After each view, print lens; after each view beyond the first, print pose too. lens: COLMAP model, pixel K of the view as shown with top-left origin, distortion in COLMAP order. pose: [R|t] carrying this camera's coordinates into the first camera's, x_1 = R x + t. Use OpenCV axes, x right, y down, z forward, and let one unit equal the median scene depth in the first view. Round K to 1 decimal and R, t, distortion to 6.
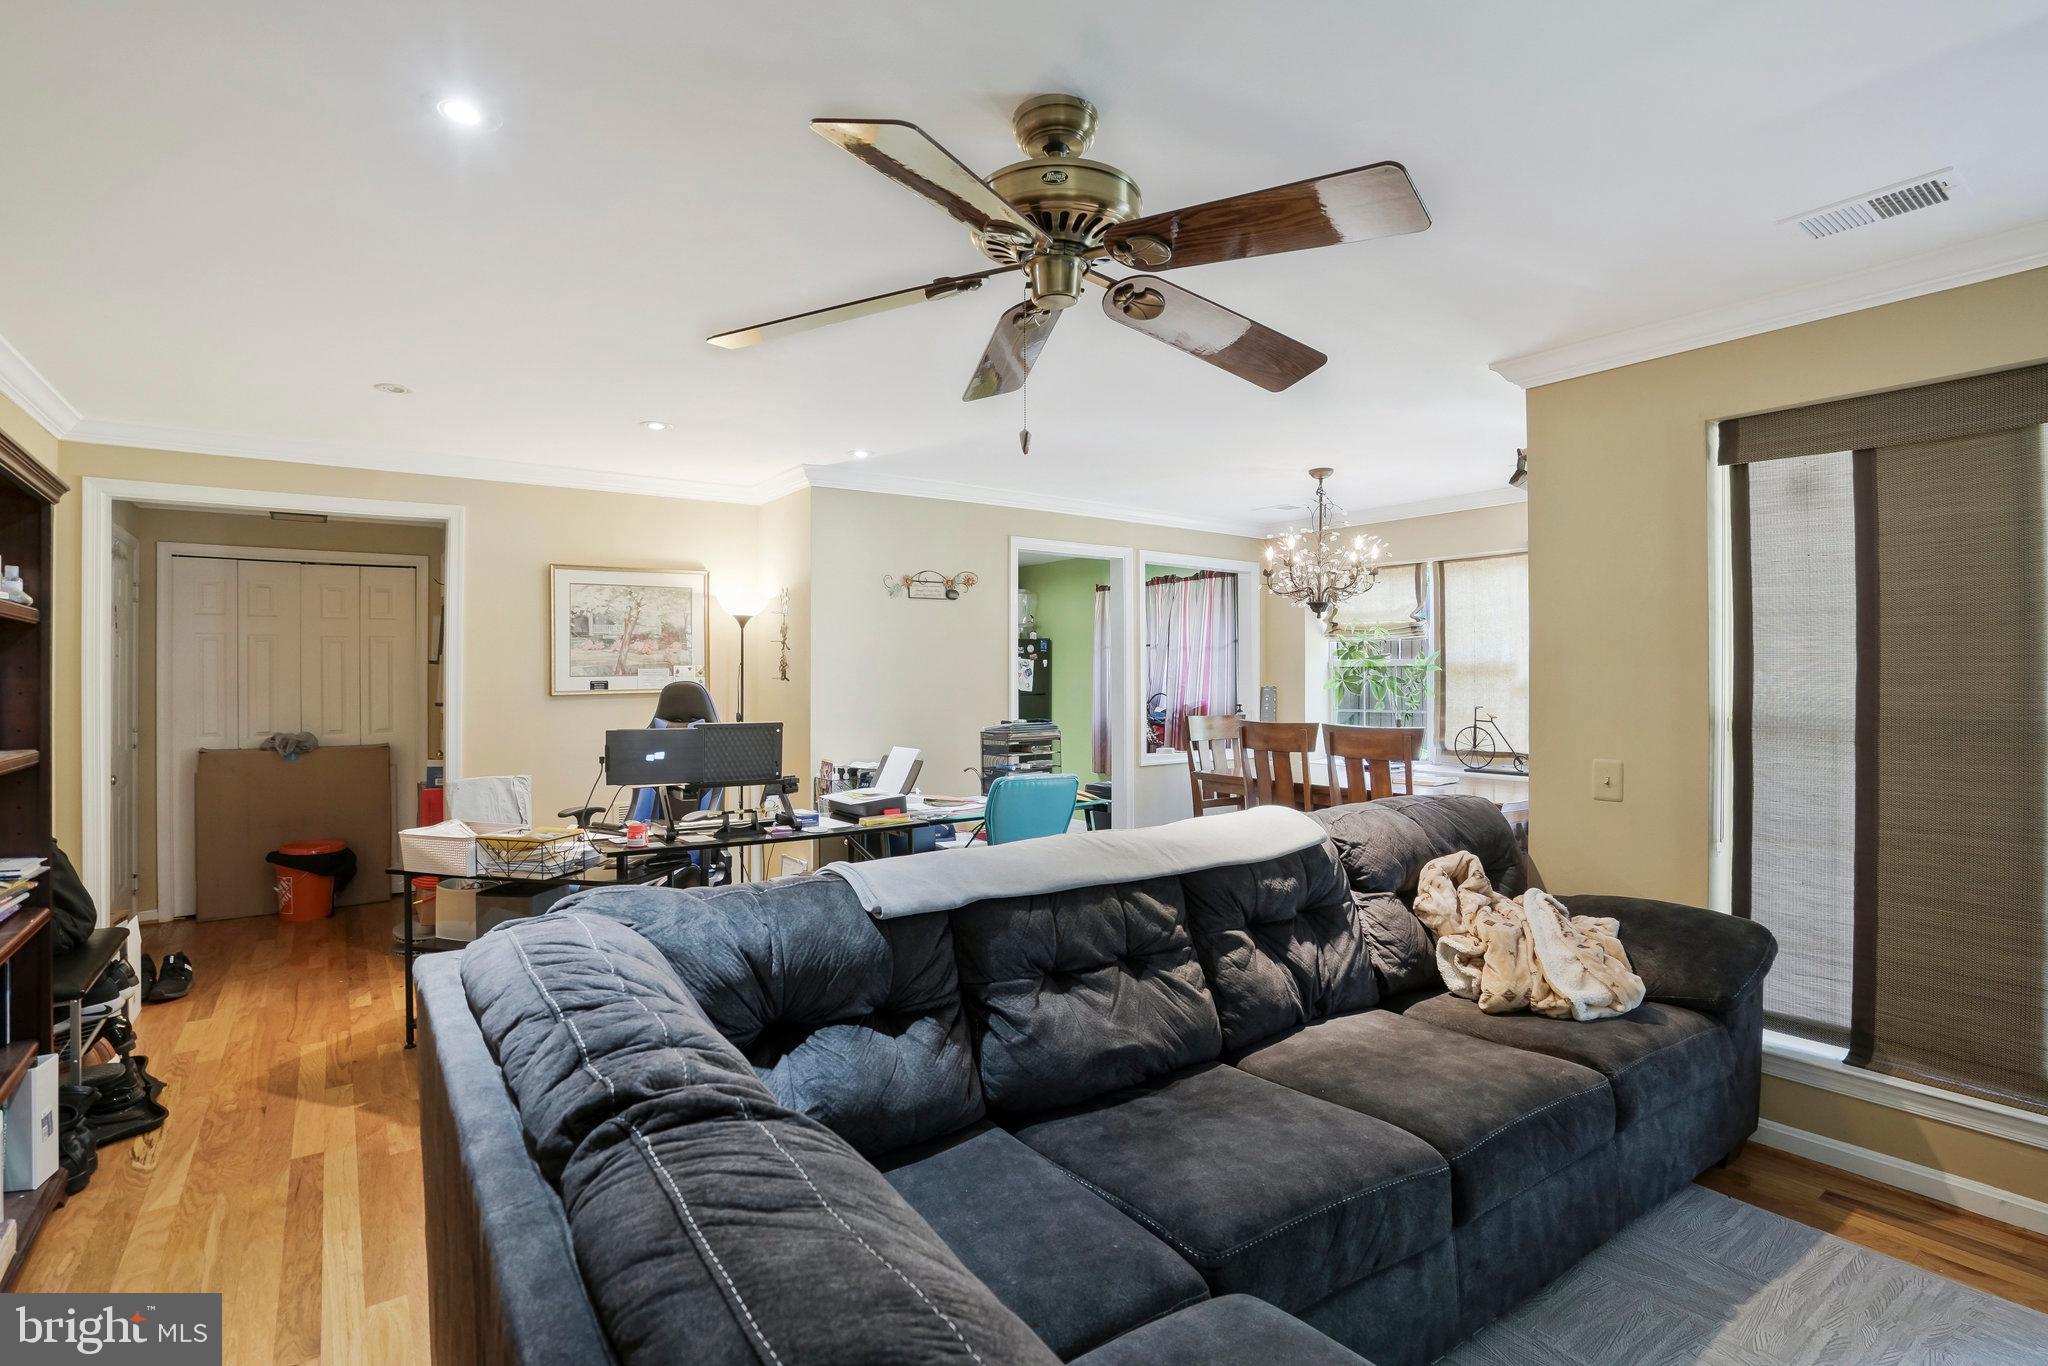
lens RADIAL K [[964.6, 0, 1010.1], [0, 964.6, 672.6], [0, 0, 1]] dist [-0.067844, 0.029702]
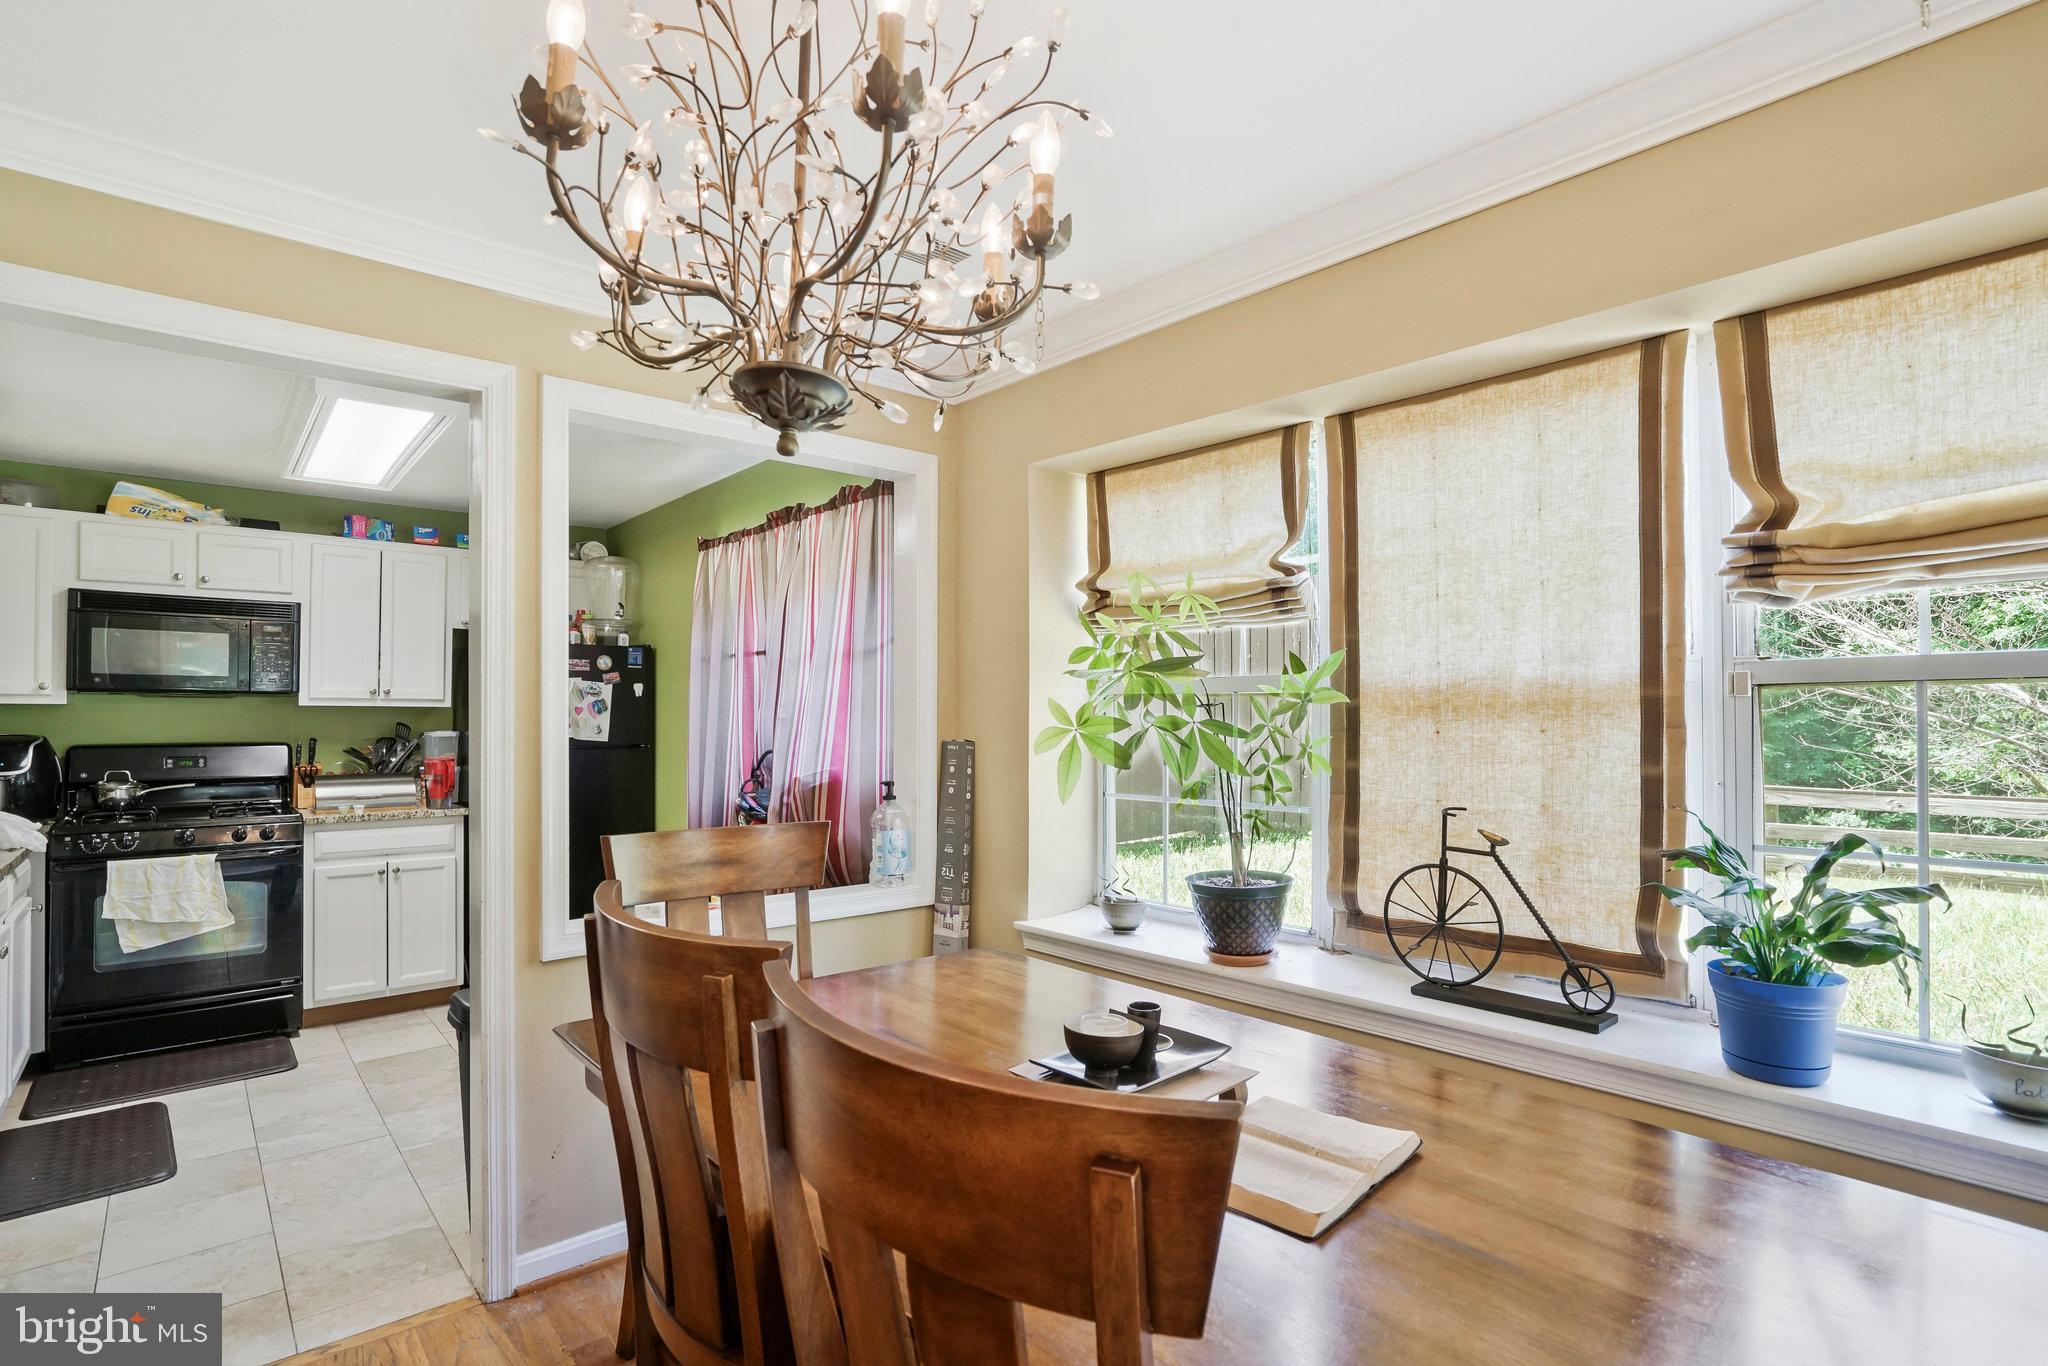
lens RADIAL K [[981.3, 0, 1011.1], [0, 981.3, 689.6], [0, 0, 1]] dist [-0.057361, 0.023789]
pose [[0.995502, 0.000425, 0.094742, 0.369978], [0.000978, 0.999891, -0.014763, -0.002645], [-0.094738, 0.014789, 0.995392, 0.820329]]
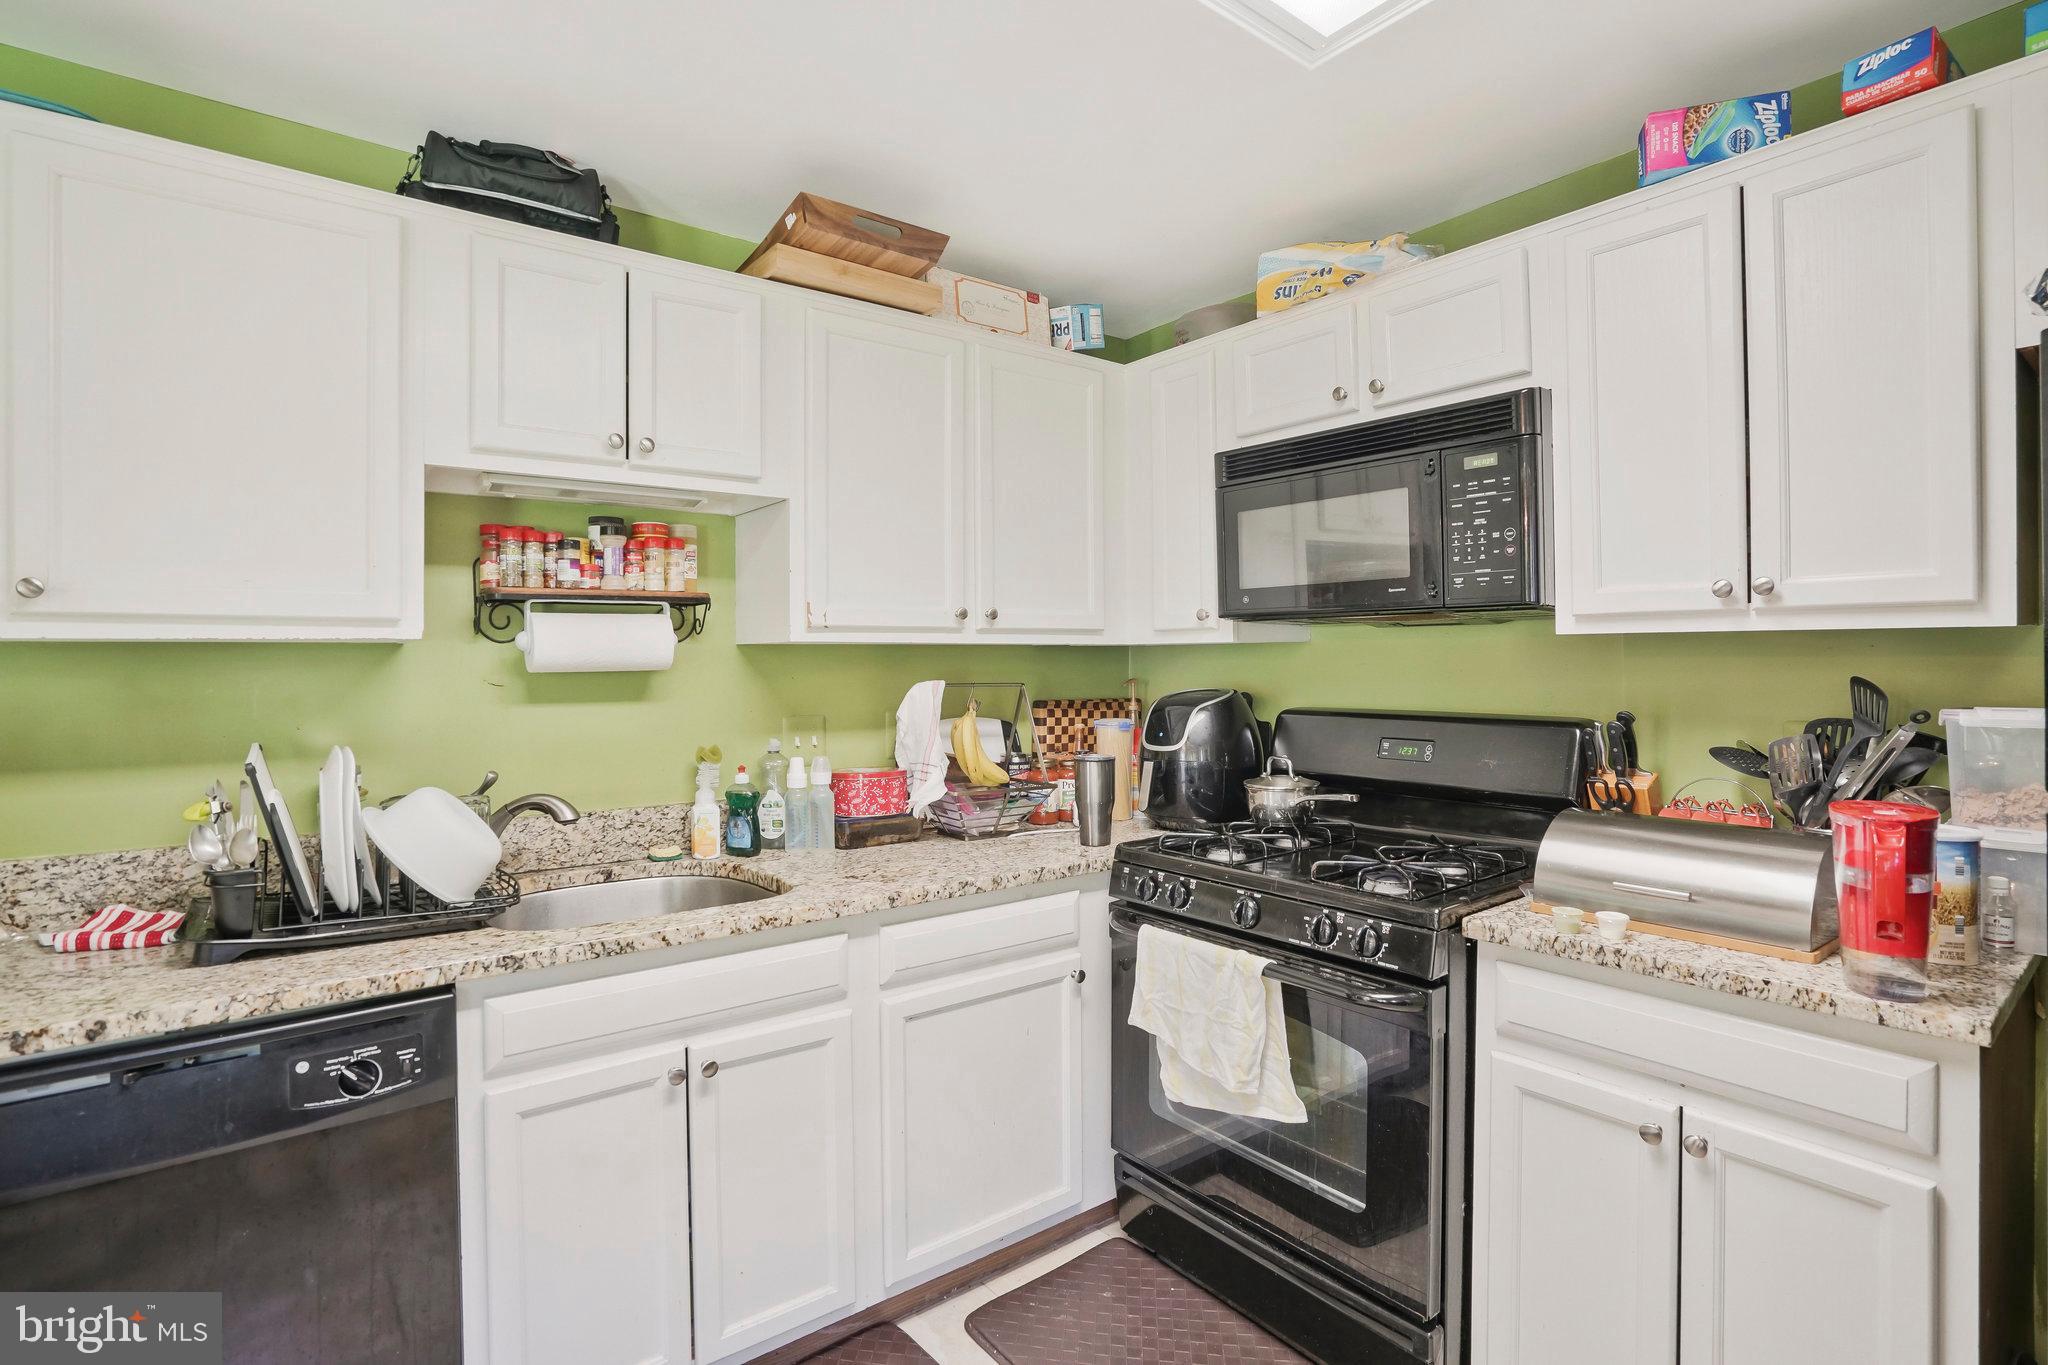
lens RADIAL K [[988.3, 0, 1014.6], [0, 988.3, 669.6], [0, 0, 1]] dist [-0.055247, 0.022509]
pose [[0.029657, 0.003930, -0.999552, 0.155211], [0.015808, 0.999865, 0.004401, 0.007045], [0.999435, -0.015931, 0.029591, 1.586355]]
